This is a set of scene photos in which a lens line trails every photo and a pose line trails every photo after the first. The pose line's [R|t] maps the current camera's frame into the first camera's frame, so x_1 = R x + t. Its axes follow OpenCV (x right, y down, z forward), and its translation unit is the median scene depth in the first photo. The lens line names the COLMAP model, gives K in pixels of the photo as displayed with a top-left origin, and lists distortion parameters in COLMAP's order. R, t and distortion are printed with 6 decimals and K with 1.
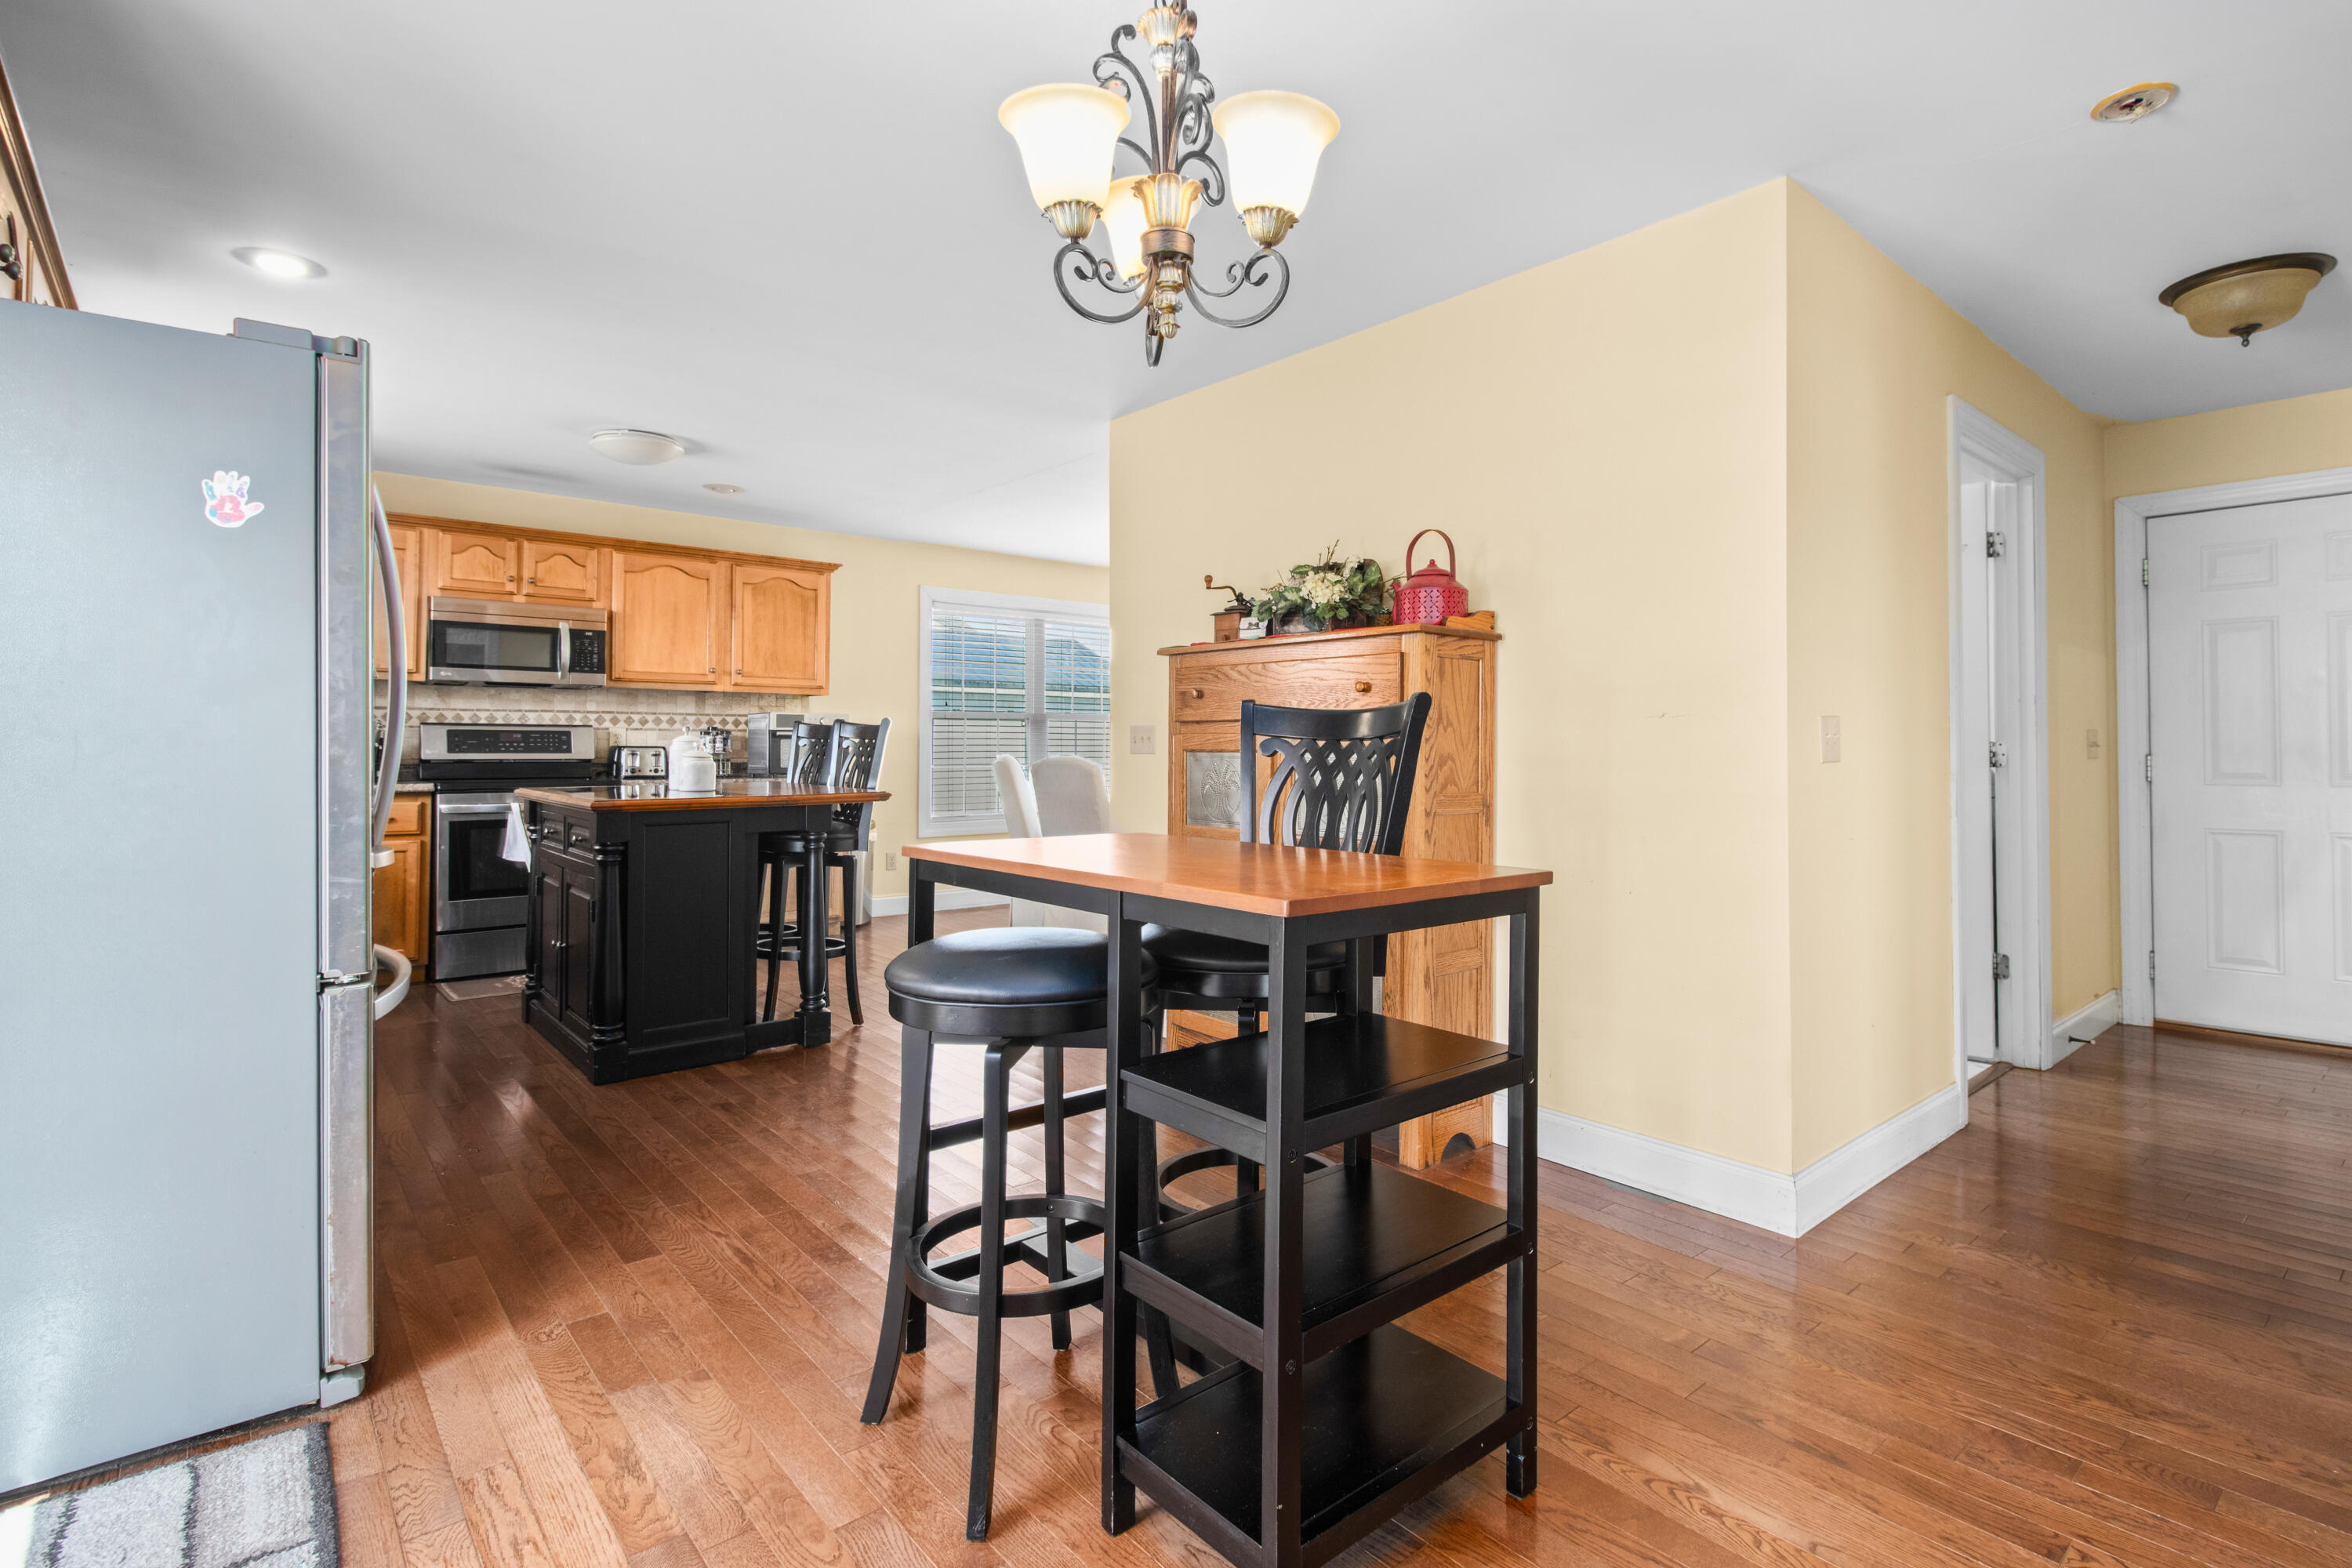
lens RADIAL K [[1132.6, 0, 1180.7], [0, 1132.6, 769.3], [0, 0, 1]] dist [-0.001793, -0.005261]
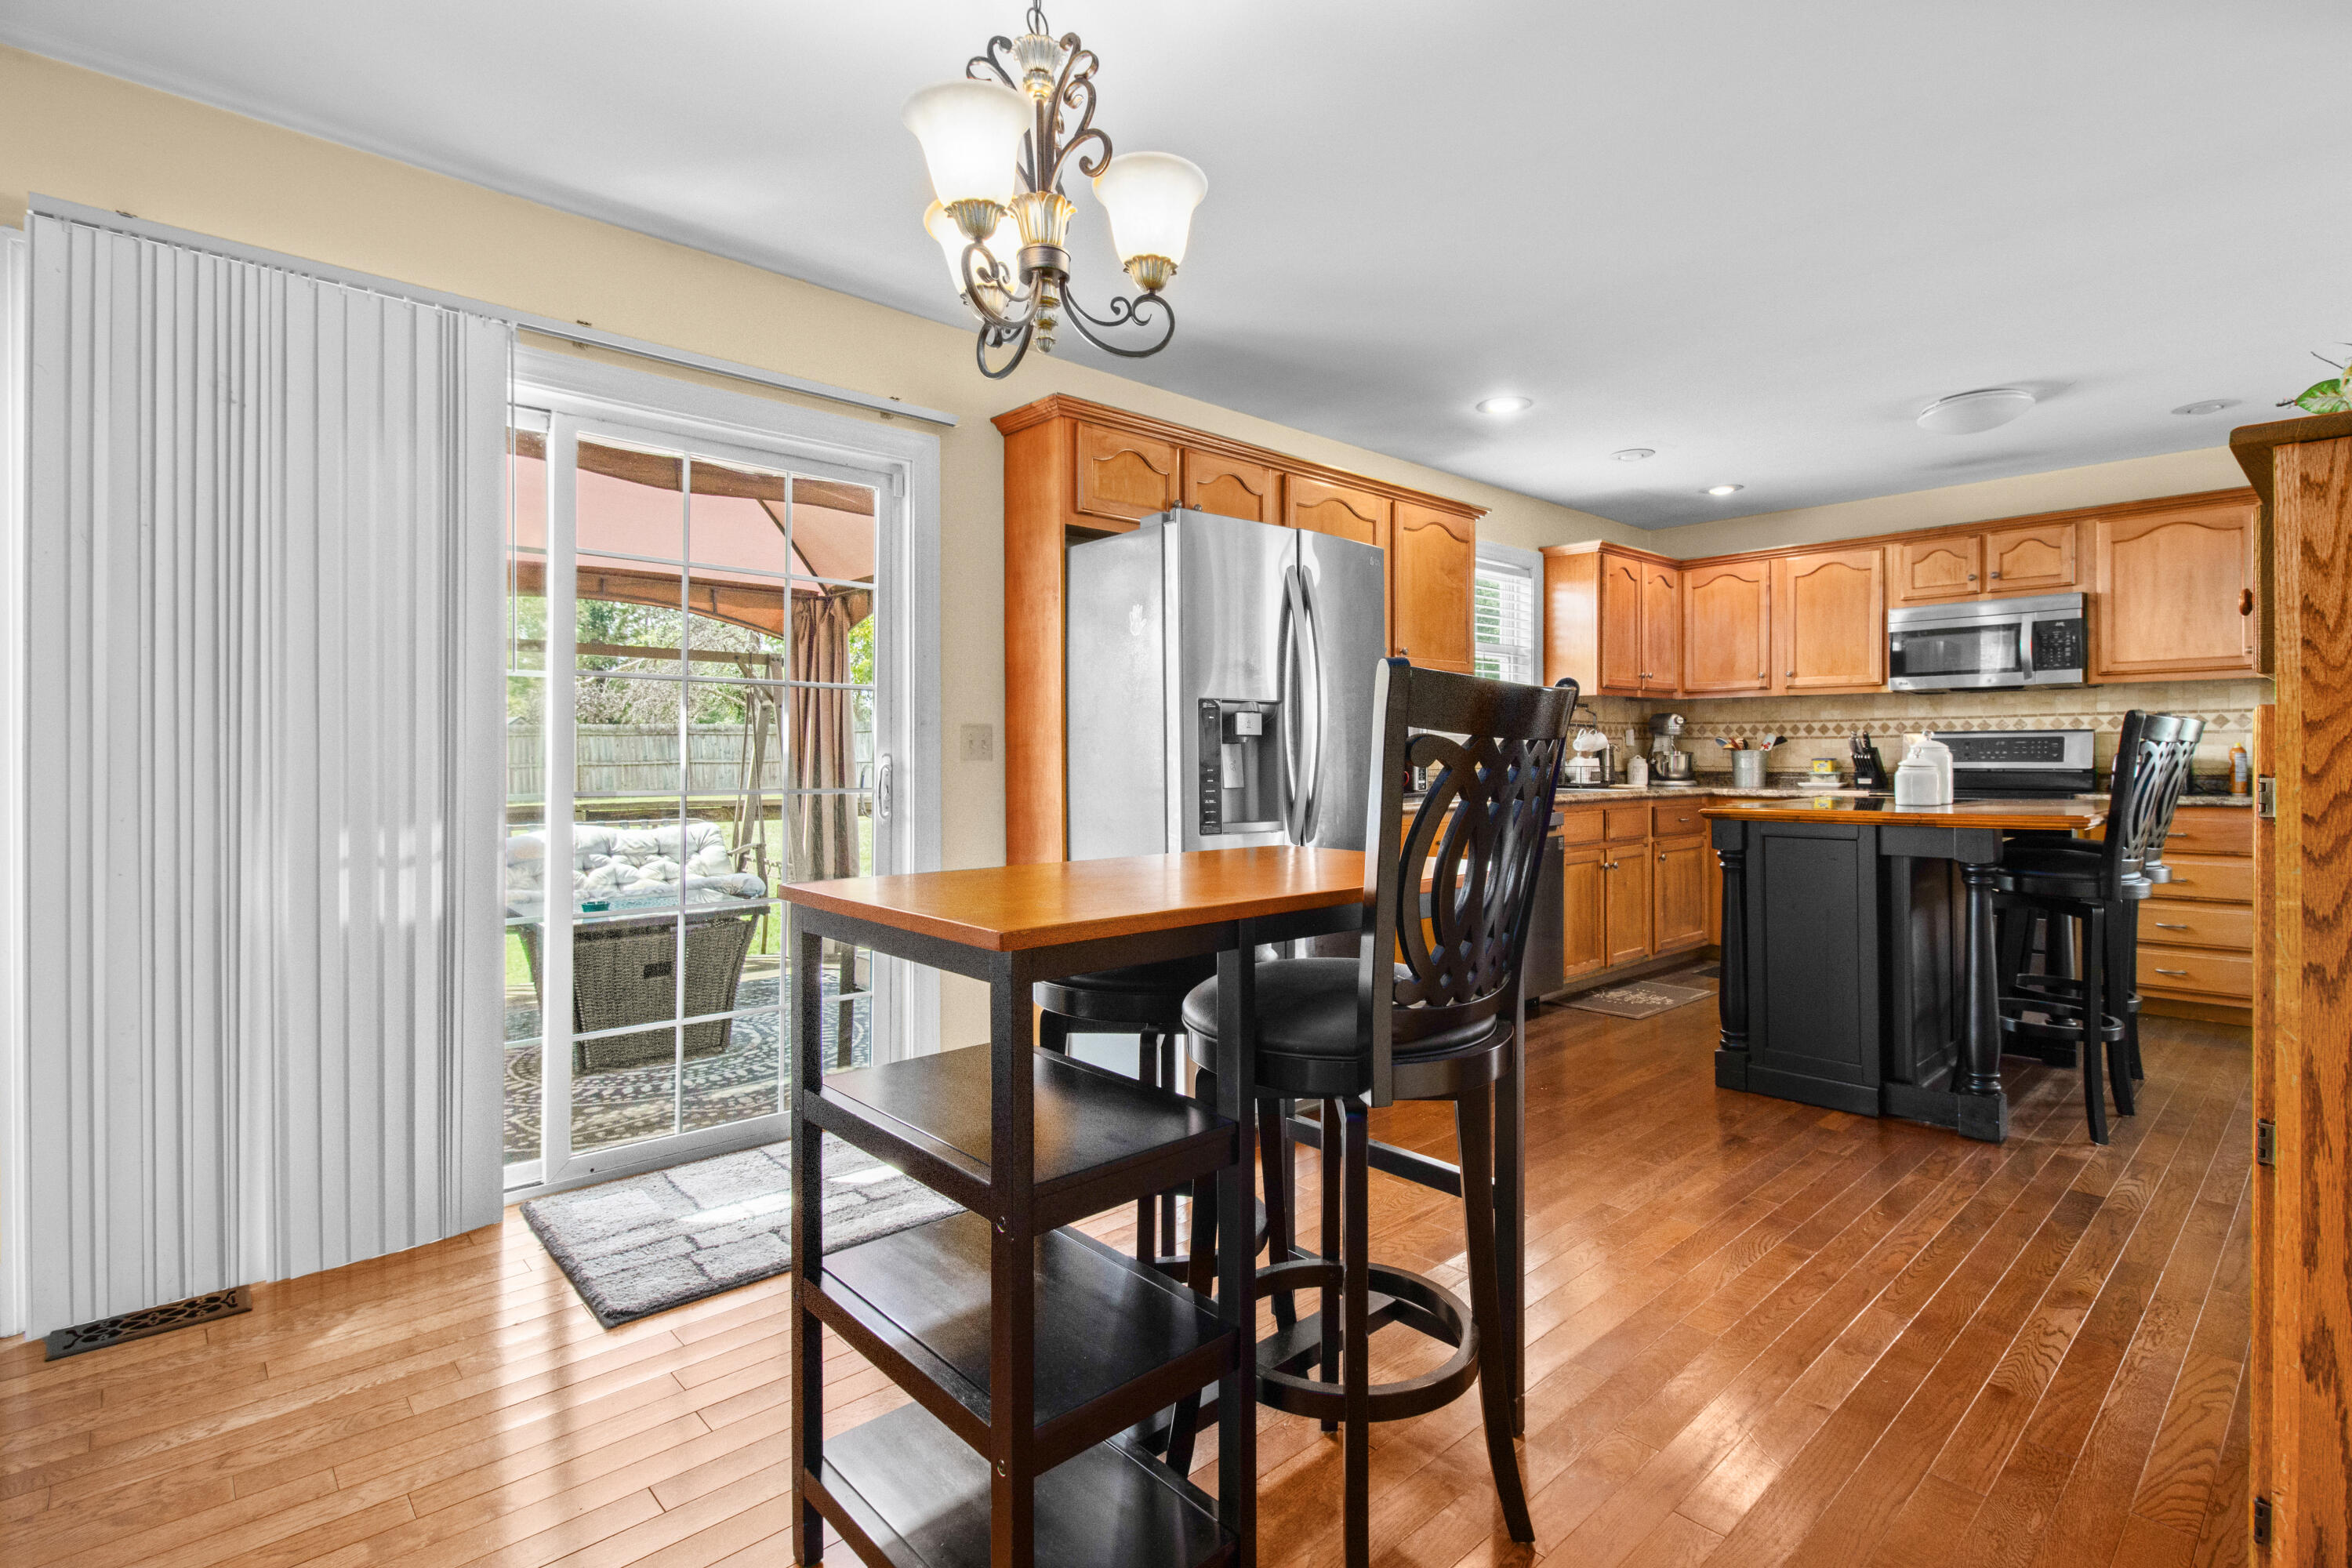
lens RADIAL K [[1132.6, 0, 1224.8], [0, 1132.6, 758.6], [0, 0, 1]] dist [-0.001793, -0.005261]
pose [[0.058929, -0.005336, -0.998248, 0.302377], [-0.011695, 0.999913, -0.006035, -0.004102], [0.998194, 0.012031, 0.058861, 0.310371]]
